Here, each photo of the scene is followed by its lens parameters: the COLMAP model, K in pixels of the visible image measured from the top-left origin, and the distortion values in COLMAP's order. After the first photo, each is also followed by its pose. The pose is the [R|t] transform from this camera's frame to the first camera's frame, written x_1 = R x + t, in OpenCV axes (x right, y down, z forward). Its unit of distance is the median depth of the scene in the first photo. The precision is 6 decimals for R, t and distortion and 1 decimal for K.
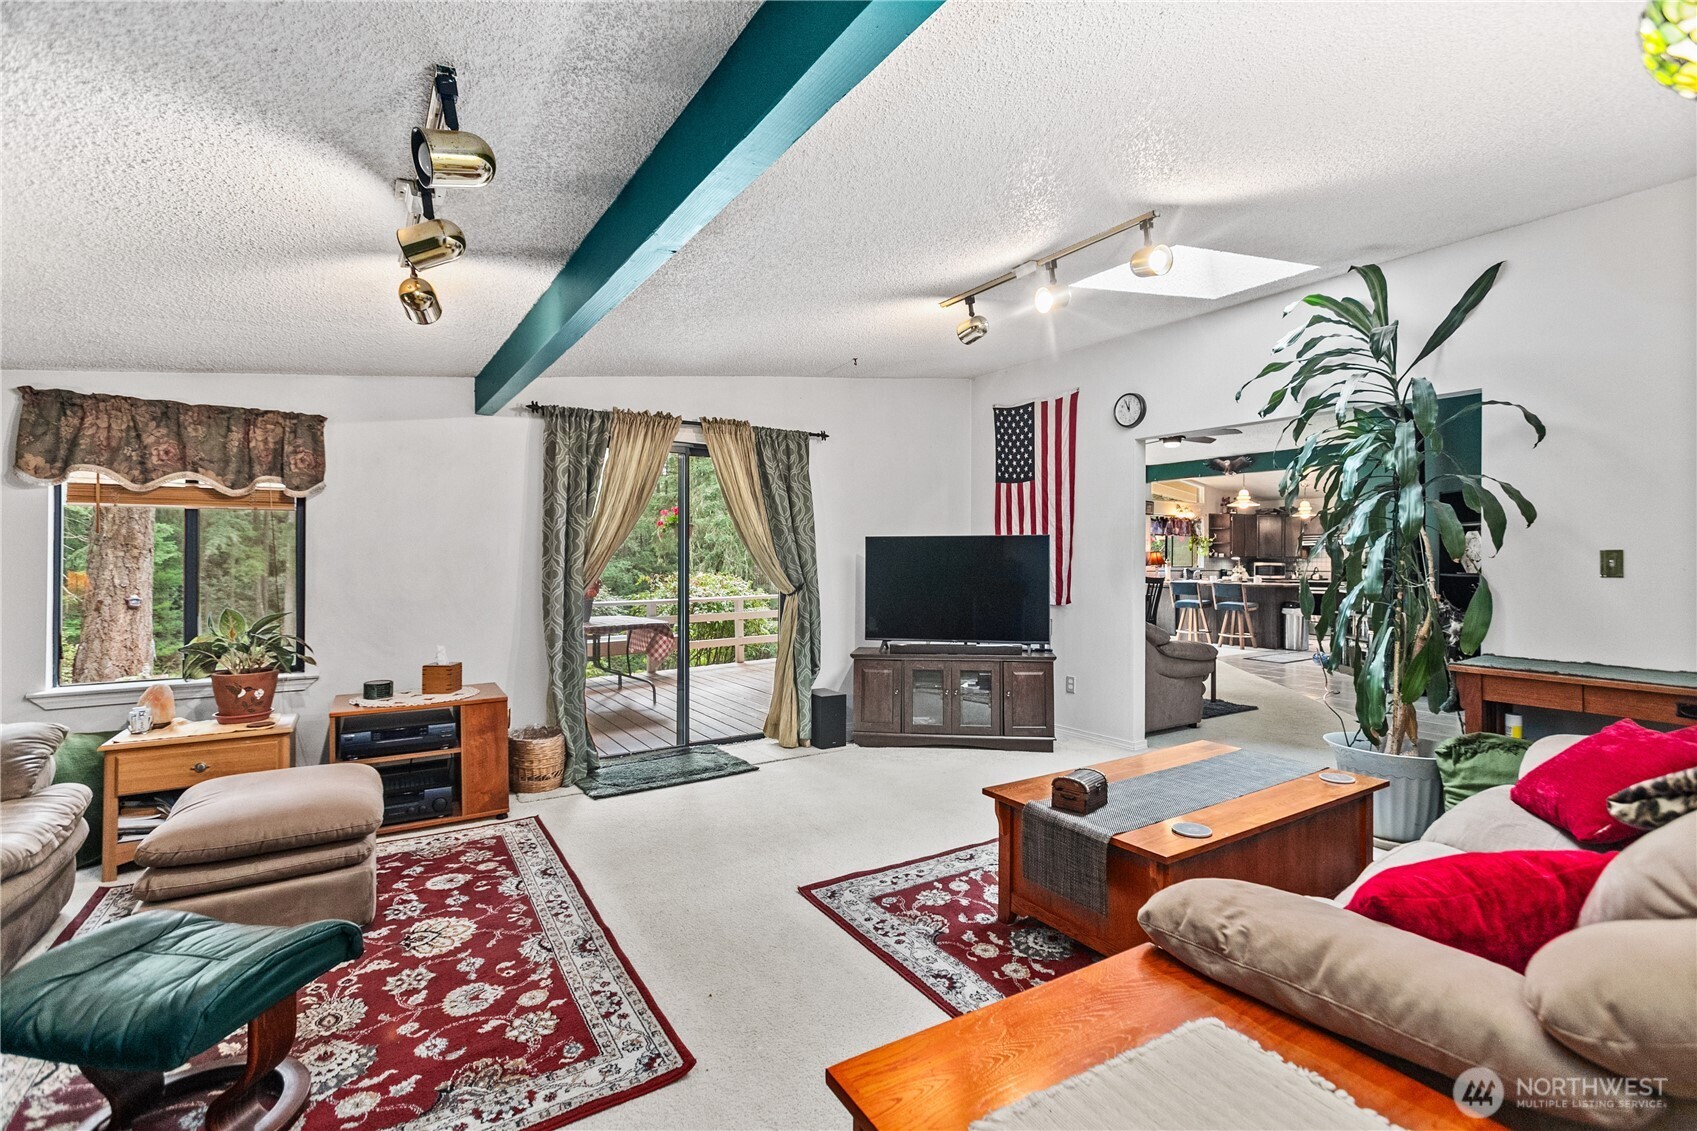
lens RADIAL K [[759.5, 0, 847.2], [0, 759.5, 536.4], [0, 0, 1]] dist [-0.004864, -0.000018]
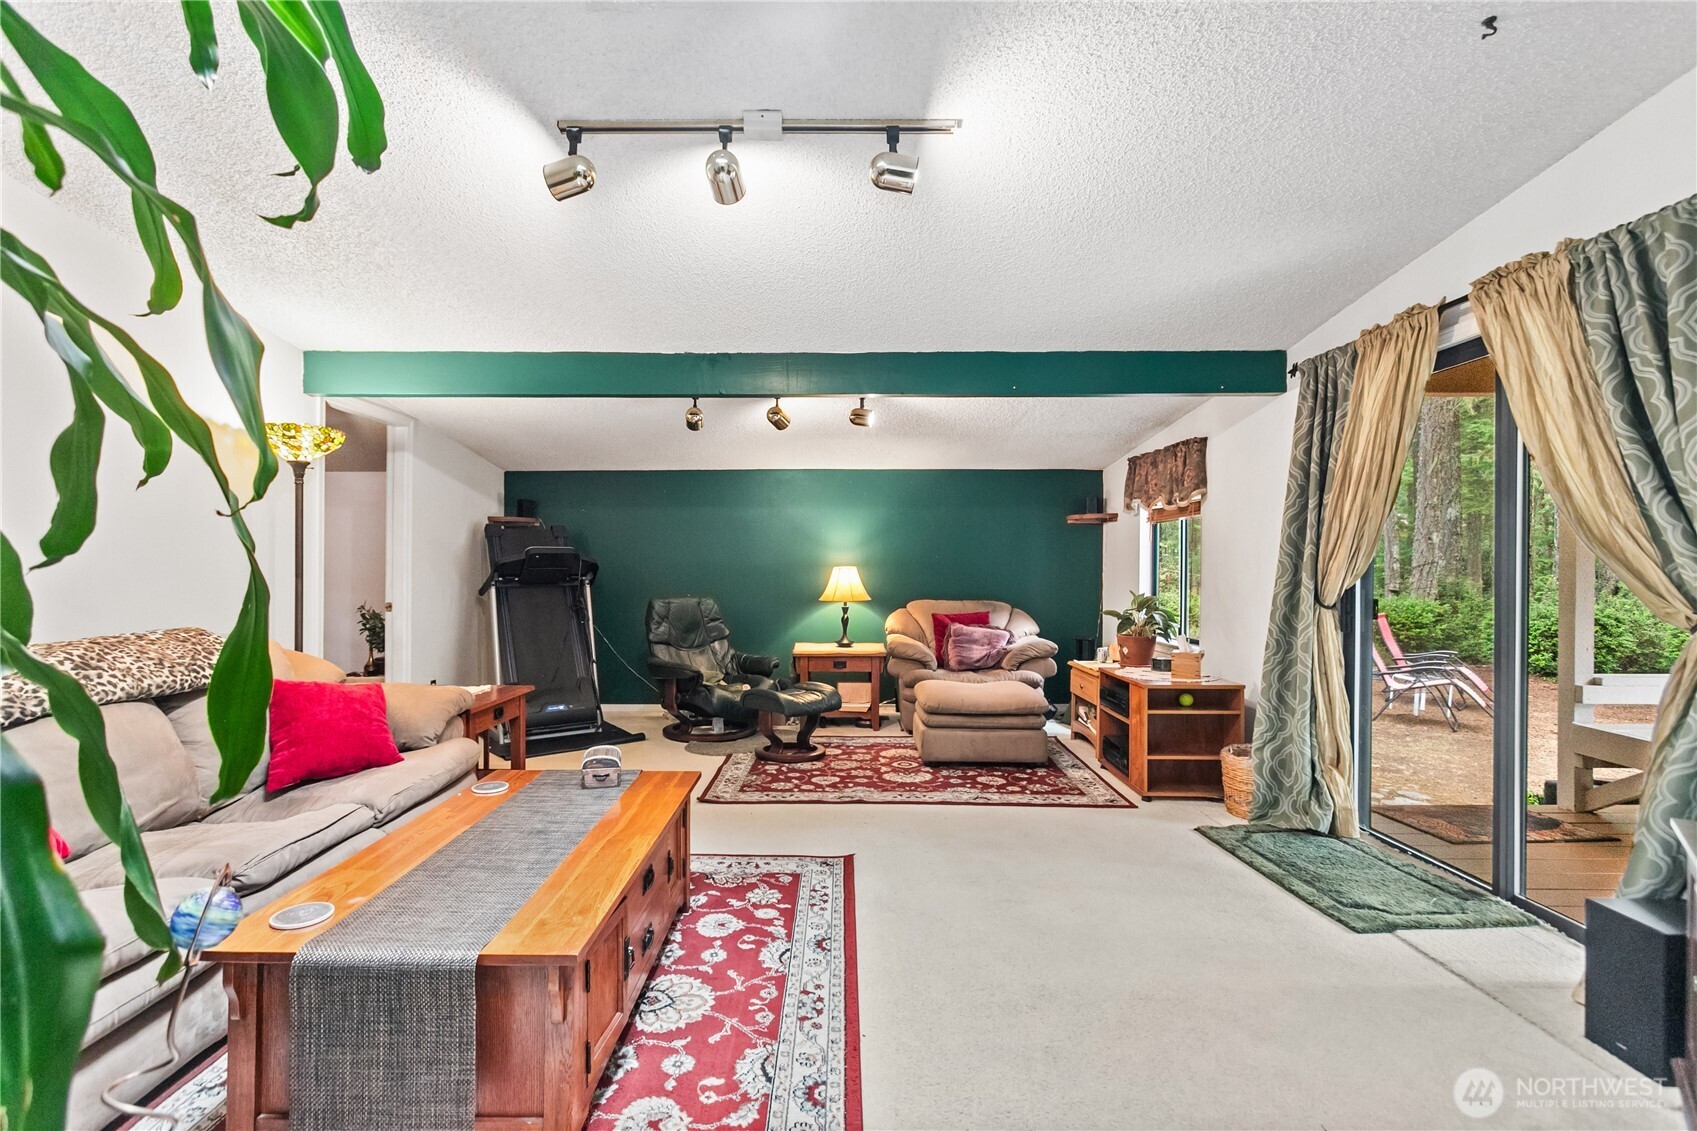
lens RADIAL K [[759.2, 0, 839.2], [0, 759.2, 566.0], [0, 0, 1]] dist [-0.001188, 0.000864]
pose [[-0.530987, -0.001862, -0.847378, 0.880191], [0.028647, 0.999387, -0.020146, 0.072095], [0.846895, -0.034972, -0.530608, 1.593527]]
